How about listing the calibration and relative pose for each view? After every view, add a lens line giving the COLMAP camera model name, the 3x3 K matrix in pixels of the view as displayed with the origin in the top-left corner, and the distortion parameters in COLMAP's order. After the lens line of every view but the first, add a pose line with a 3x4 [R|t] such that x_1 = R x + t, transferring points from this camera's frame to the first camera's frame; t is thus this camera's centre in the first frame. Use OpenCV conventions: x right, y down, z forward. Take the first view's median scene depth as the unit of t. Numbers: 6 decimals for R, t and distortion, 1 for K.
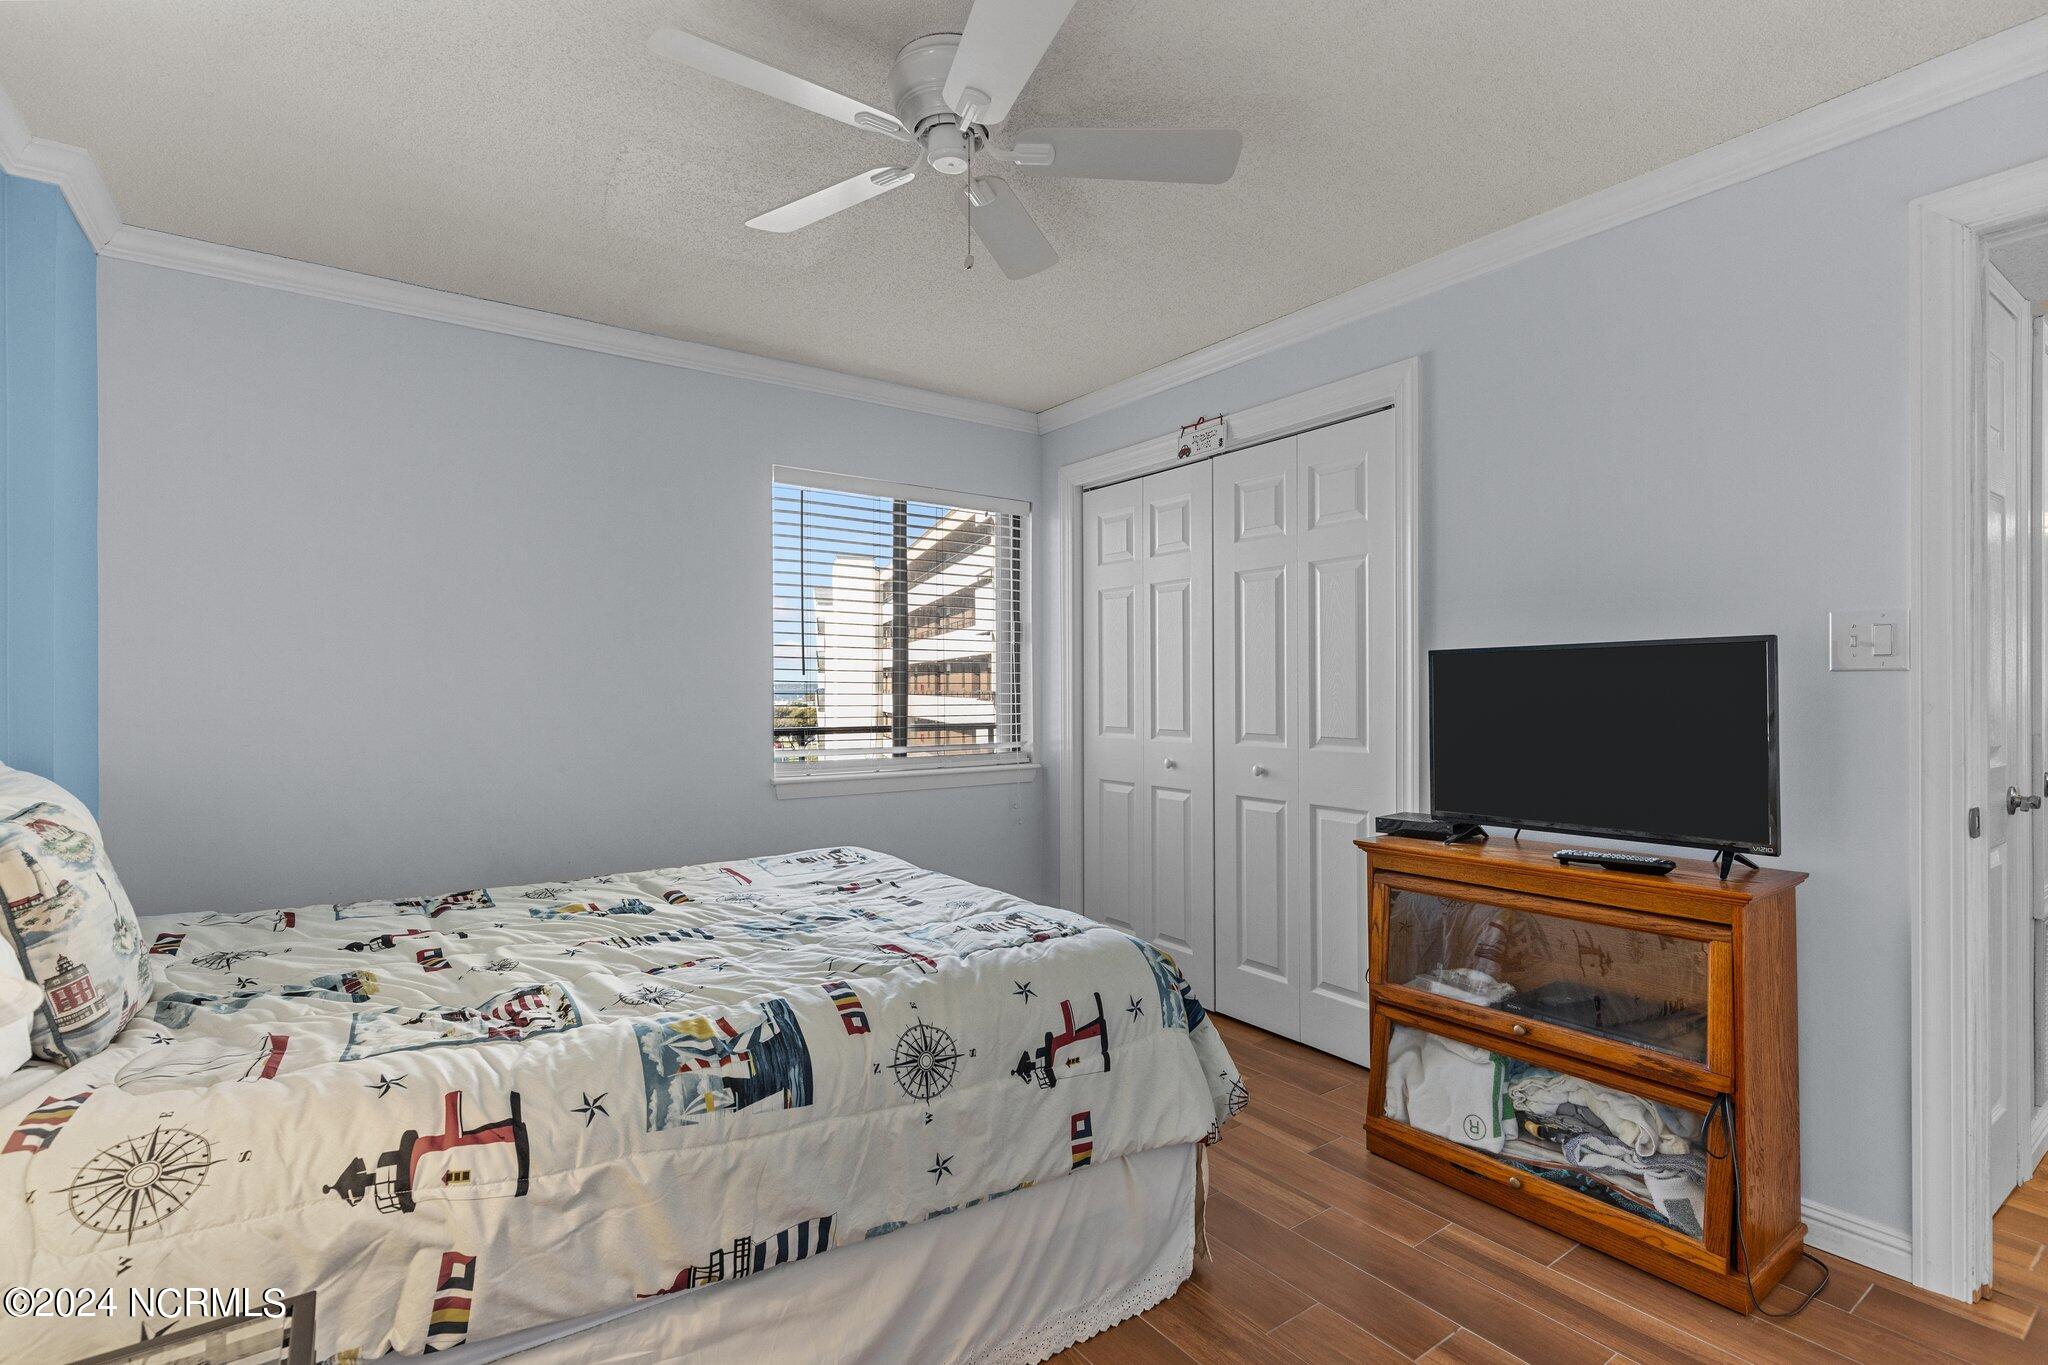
lens RADIAL K [[953.6, 0, 1024.0], [0, 953.6, 682.5], [0, 0, 1]] dist [0.000533, -0.000155]
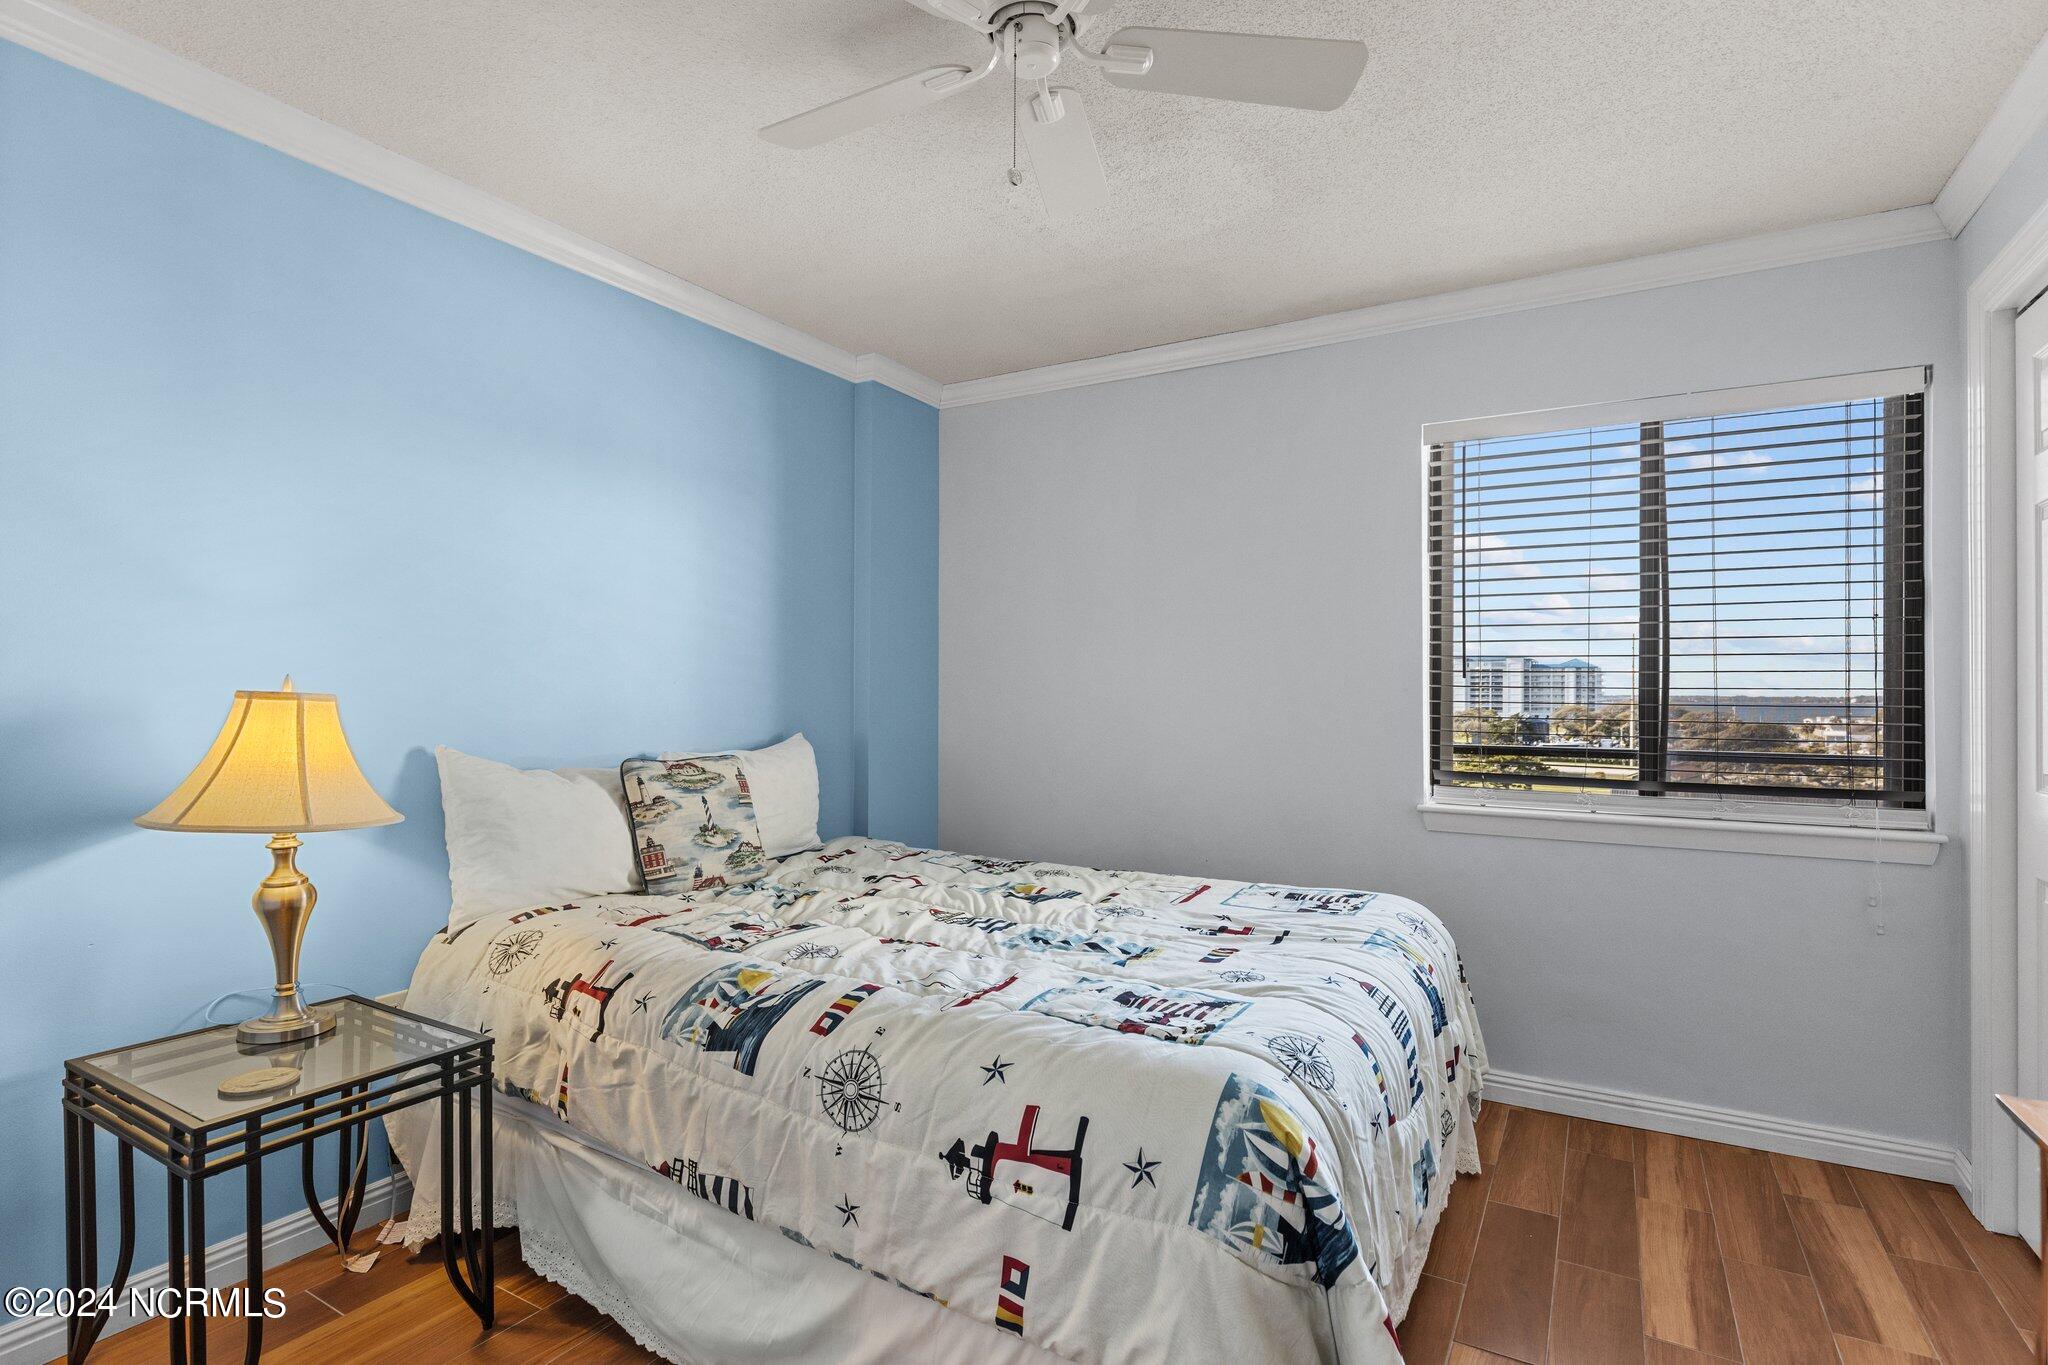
lens RADIAL K [[977.4, 0, 1022.1], [0, 977.4, 694.2], [0, 0, 1]] dist [-0.000014, 0.000338]
pose [[0.415322, 0.002685, -0.909671, 0.801166], [-0.002563, 0.999995, 0.001781, 0.011113], [0.909671, 0.001592, 0.415326, 0.733557]]
